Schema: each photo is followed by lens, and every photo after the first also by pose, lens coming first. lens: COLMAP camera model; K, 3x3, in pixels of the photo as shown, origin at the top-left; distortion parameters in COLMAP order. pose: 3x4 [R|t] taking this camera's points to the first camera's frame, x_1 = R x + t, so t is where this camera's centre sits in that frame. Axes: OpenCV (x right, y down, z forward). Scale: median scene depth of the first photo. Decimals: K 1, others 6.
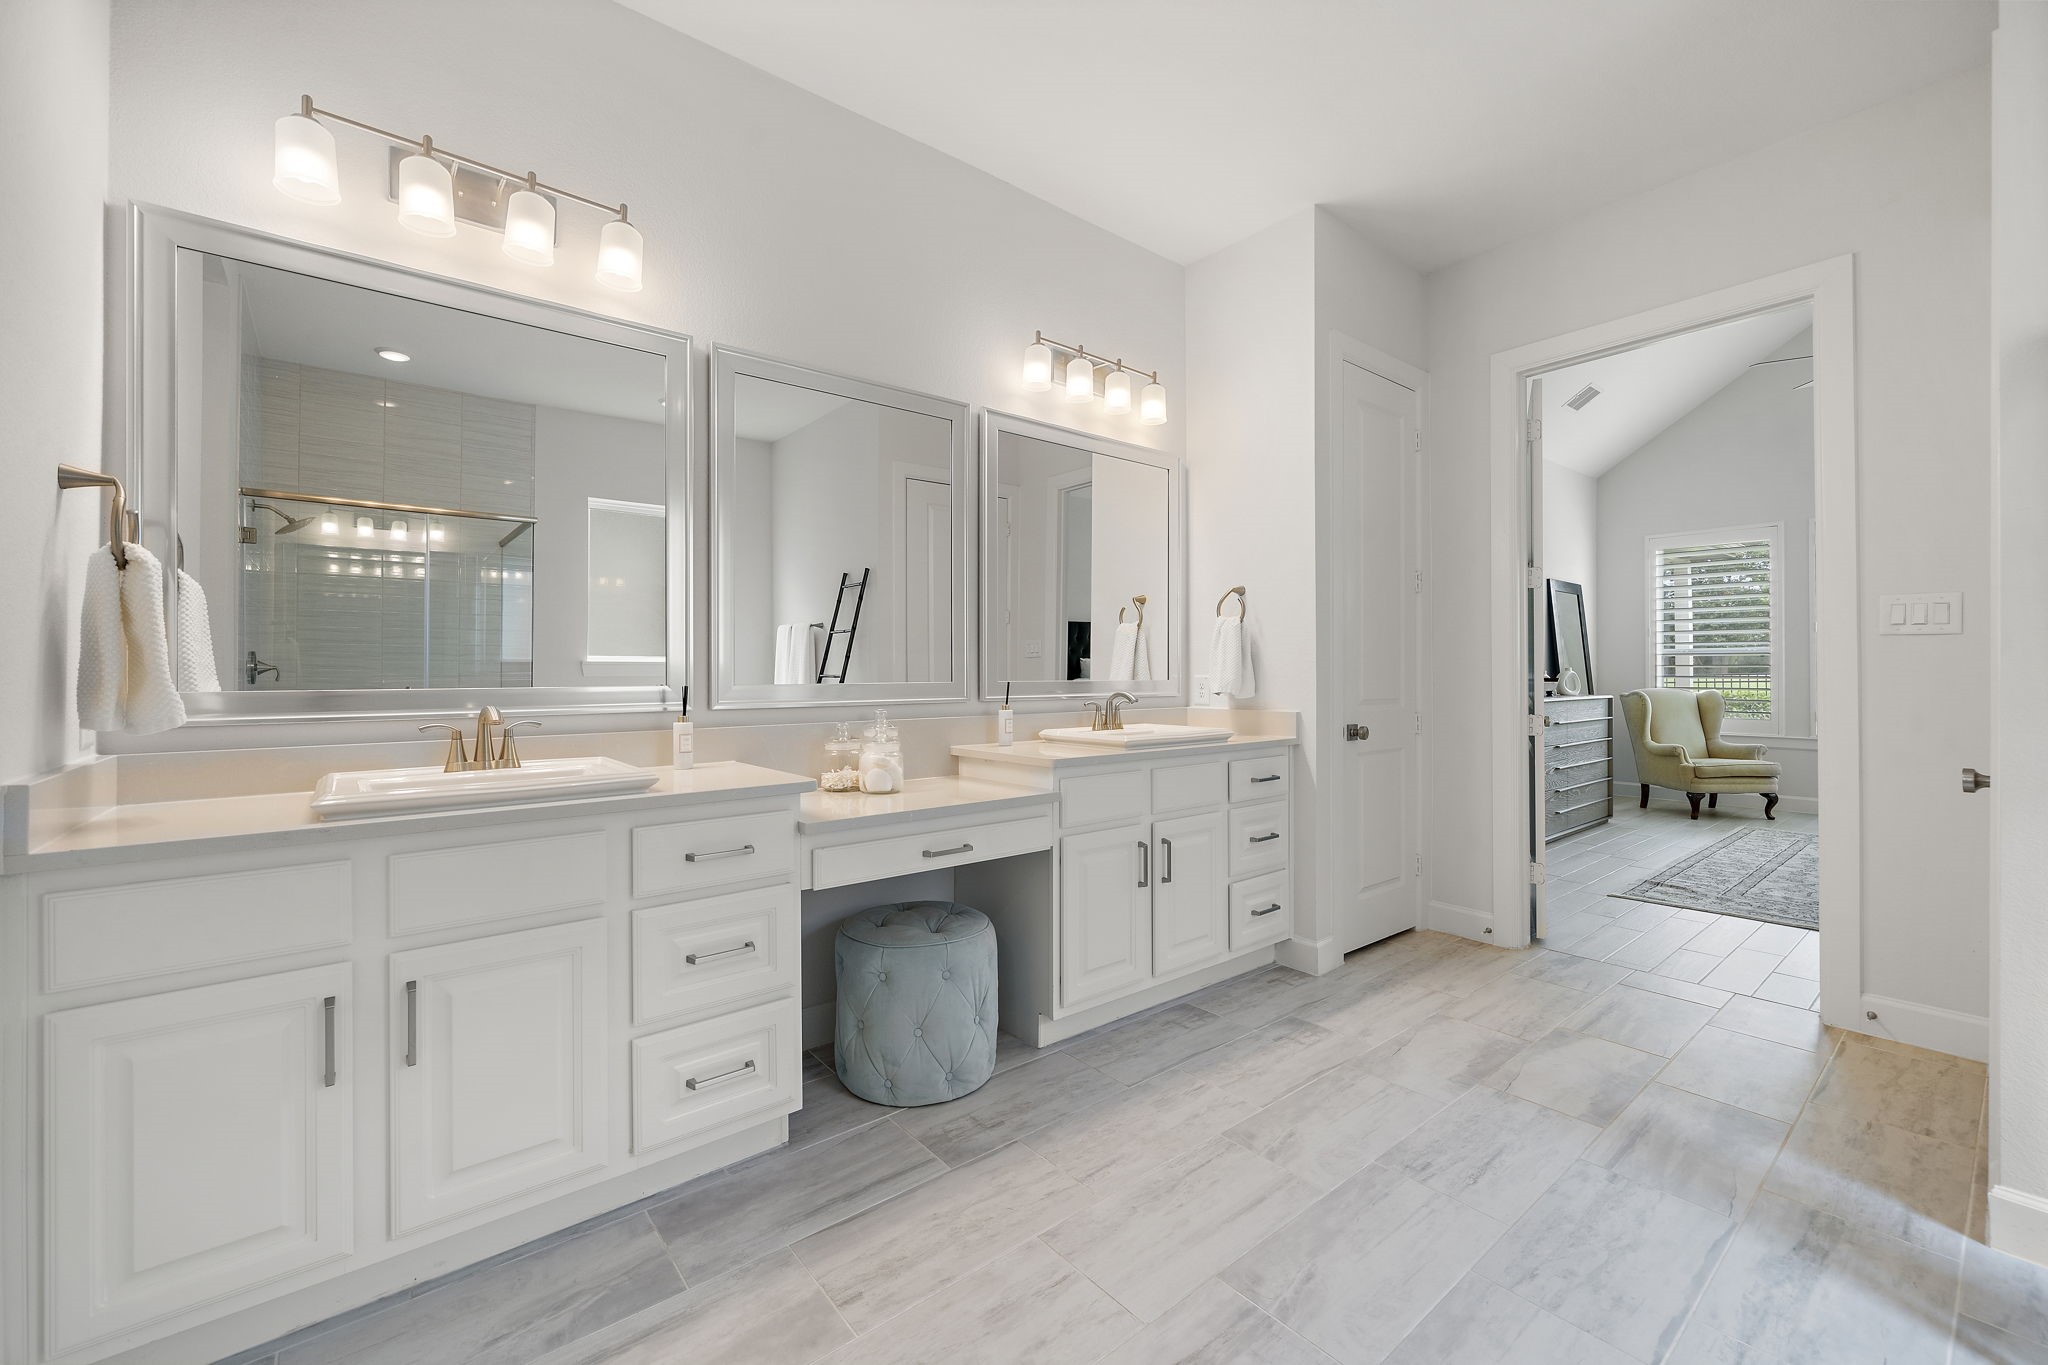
lens RADIAL K [[813.8, 0, 1011.7], [0, 813.8, 672.4], [0, 0, 1]] dist [-0.001253, -0.000249]
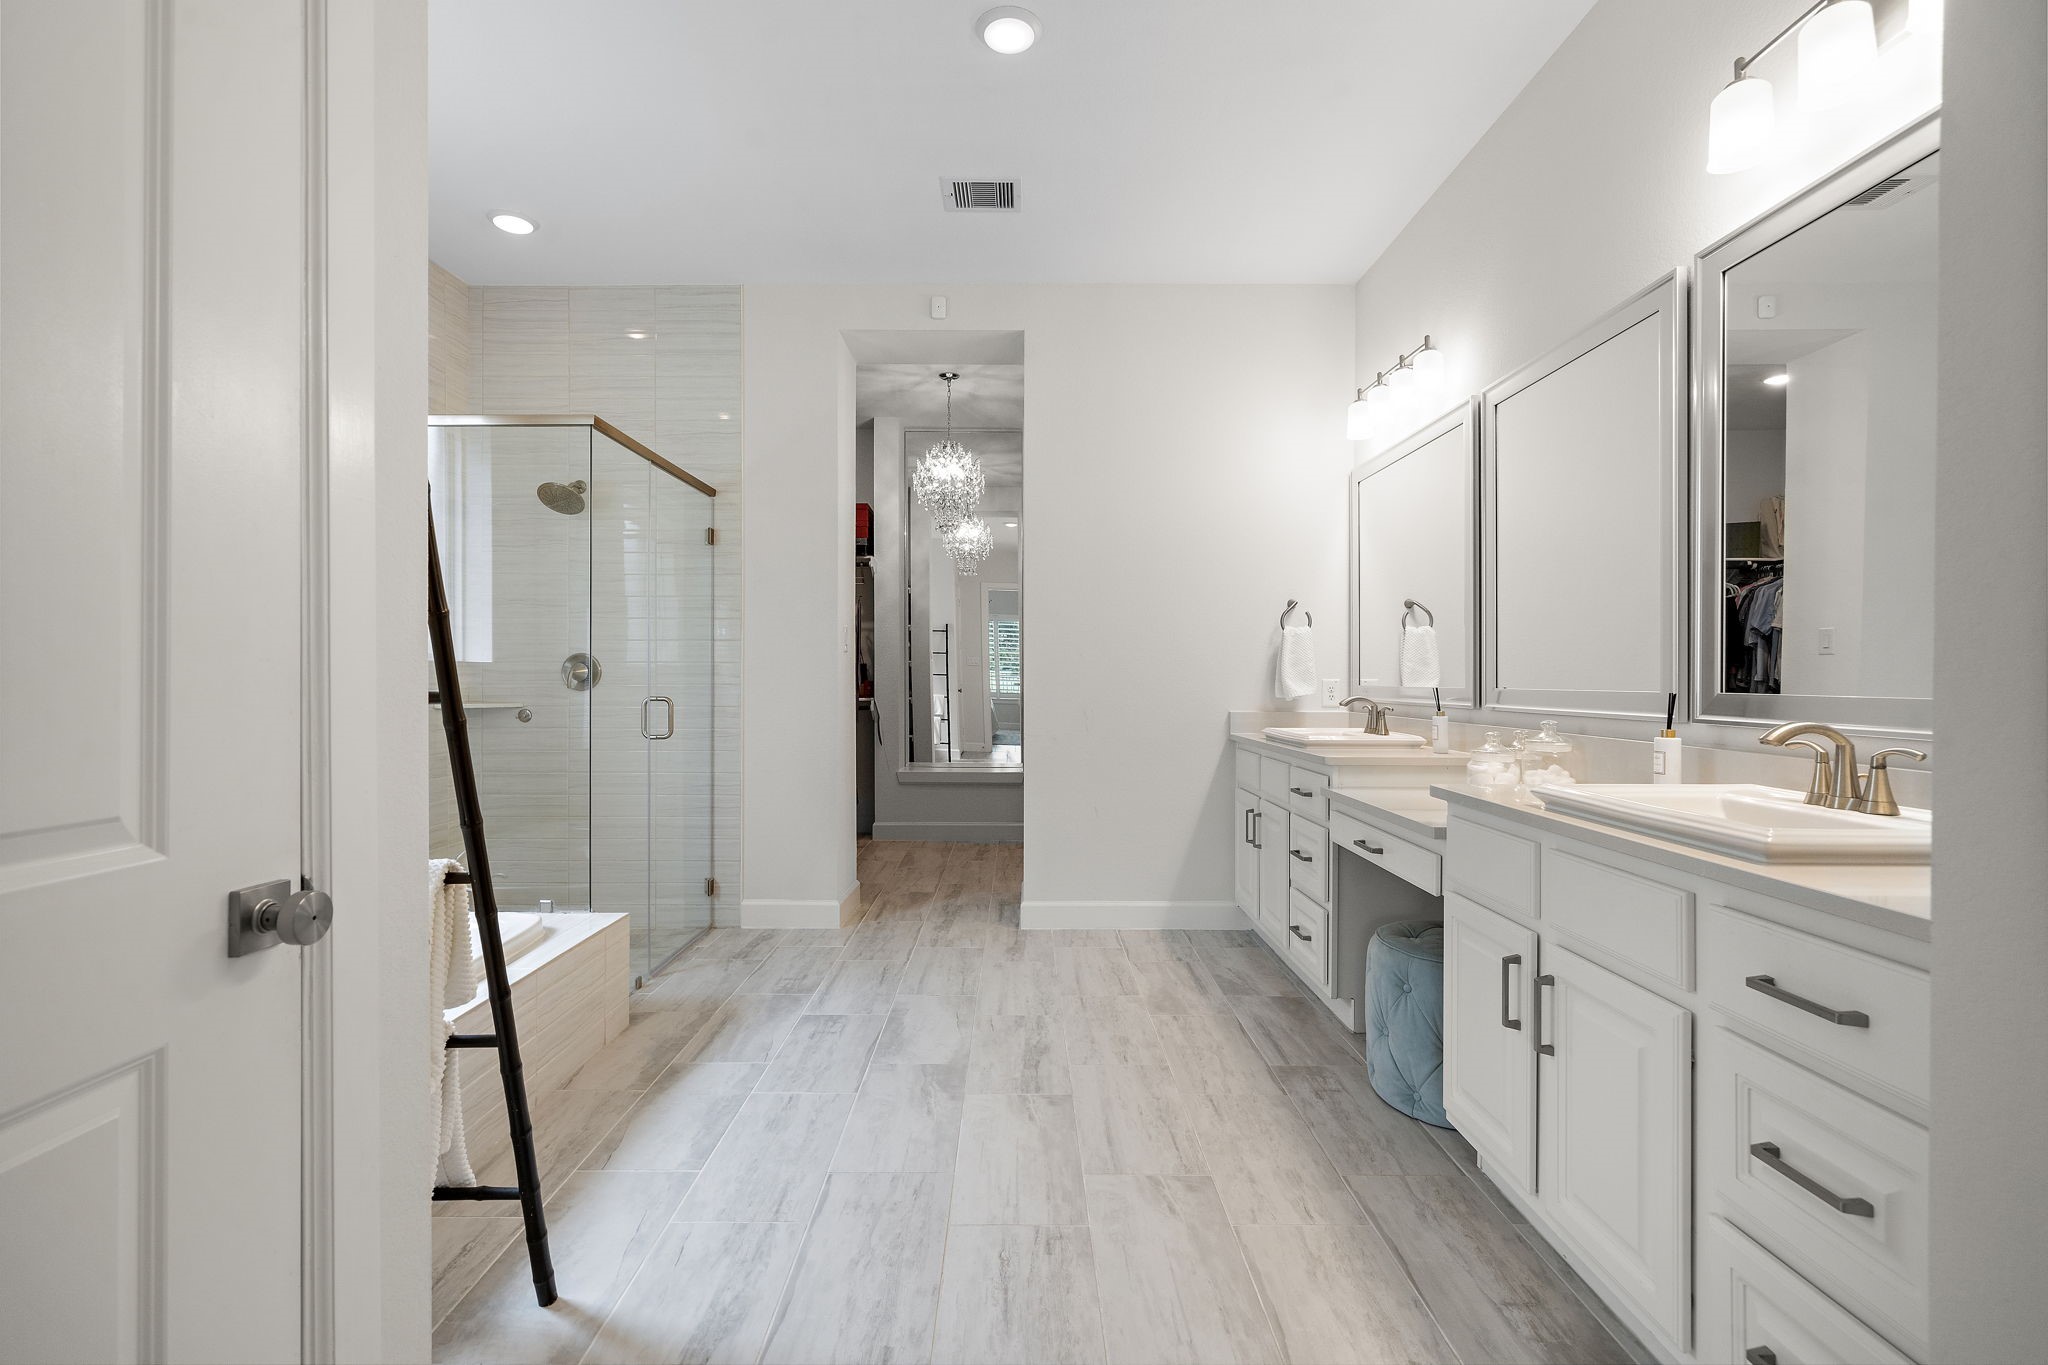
lens RADIAL K [[813.8, 0, 1011.7], [0, 813.8, 672.4], [0, 0, 1]] dist [-0.001253, -0.000249]
pose [[-0.605457, -0.003239, -0.795872, 1.284917], [-0.000245, 0.999992, -0.003883, -0.002583], [0.795878, -0.002156, -0.605453, 1.567712]]
